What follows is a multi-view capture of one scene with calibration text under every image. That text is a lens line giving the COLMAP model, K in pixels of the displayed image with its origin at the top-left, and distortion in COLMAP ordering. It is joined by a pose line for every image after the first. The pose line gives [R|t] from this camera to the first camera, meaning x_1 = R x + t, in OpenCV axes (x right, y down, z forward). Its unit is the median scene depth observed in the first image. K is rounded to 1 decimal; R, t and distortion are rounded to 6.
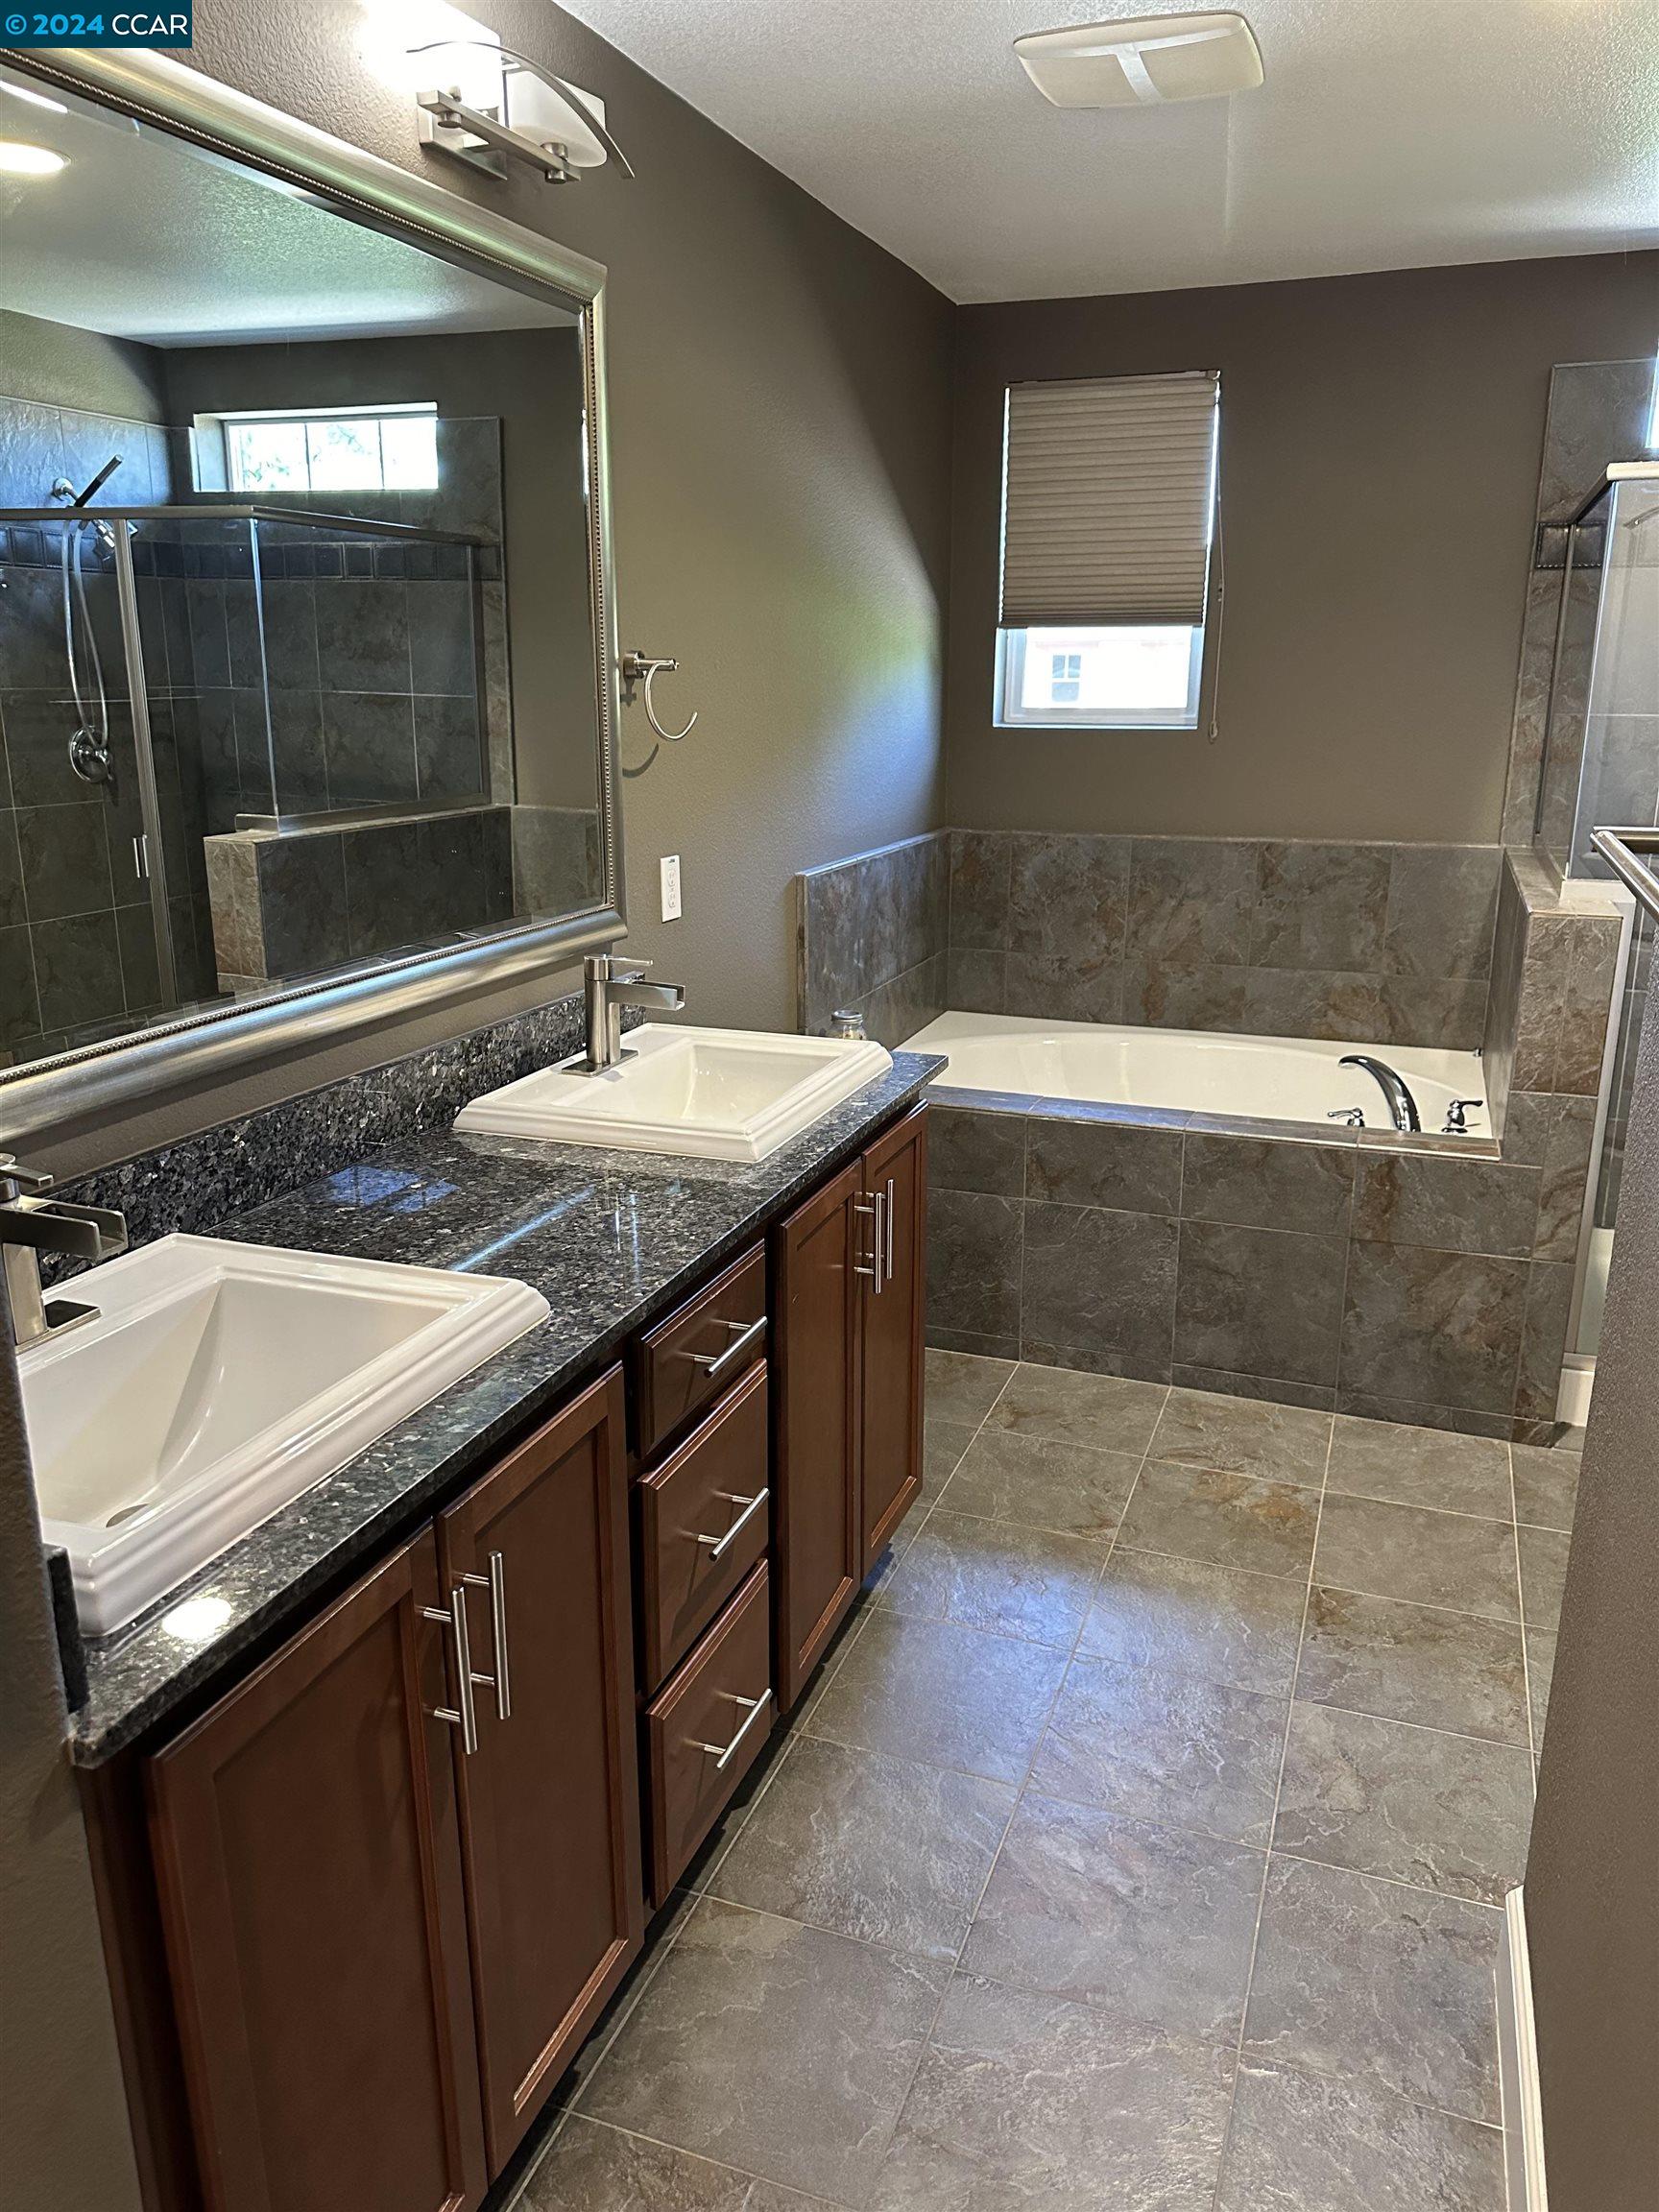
lens RADIAL K [[1577.1, 0, 829.5], [0, 1577.1, 1106.0], [0, 0, 1]] dist [0.111305, -0.183180]
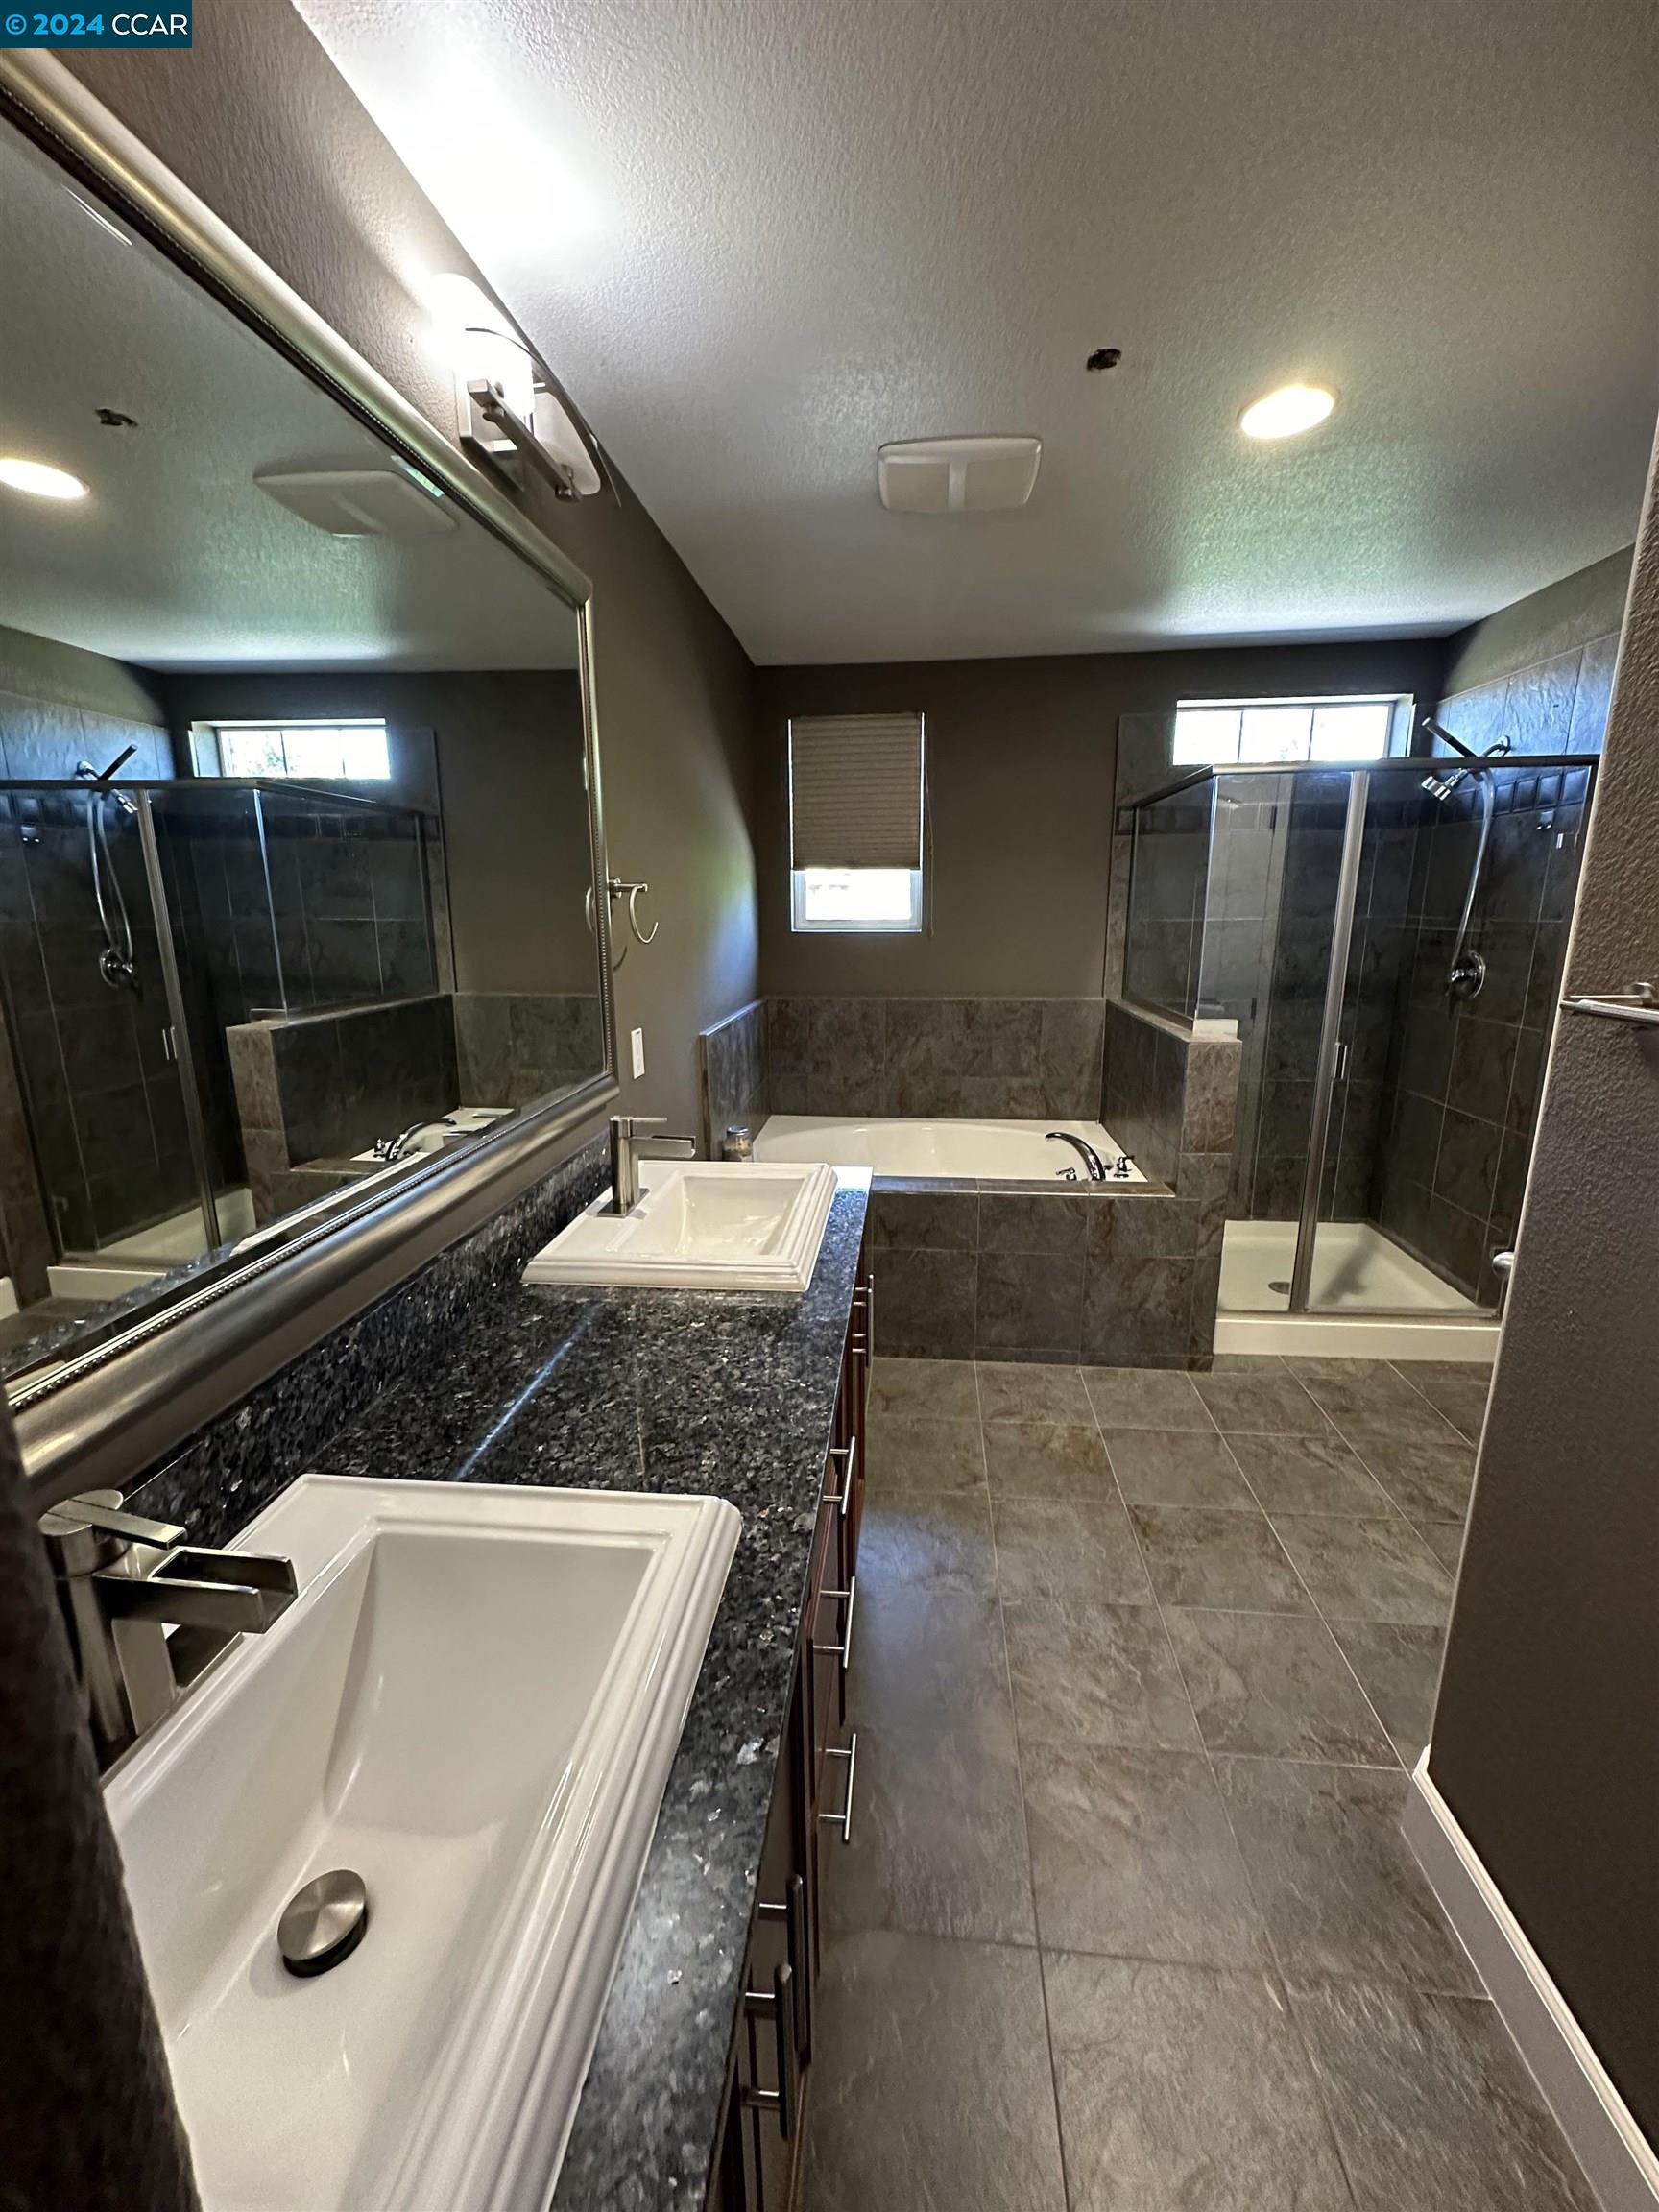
lens RADIAL K [[894.4, 0, 829.5], [0, 894.4, 1106.0], [0, 0, 1]] dist [-0.027230, 0.027138]
pose [[0.966662, -0.067110, 0.247107, -0.114214], [0.077766, 0.996405, -0.033607, -0.048514], [-0.243963, 0.051703, 0.968405, 0.205510]]
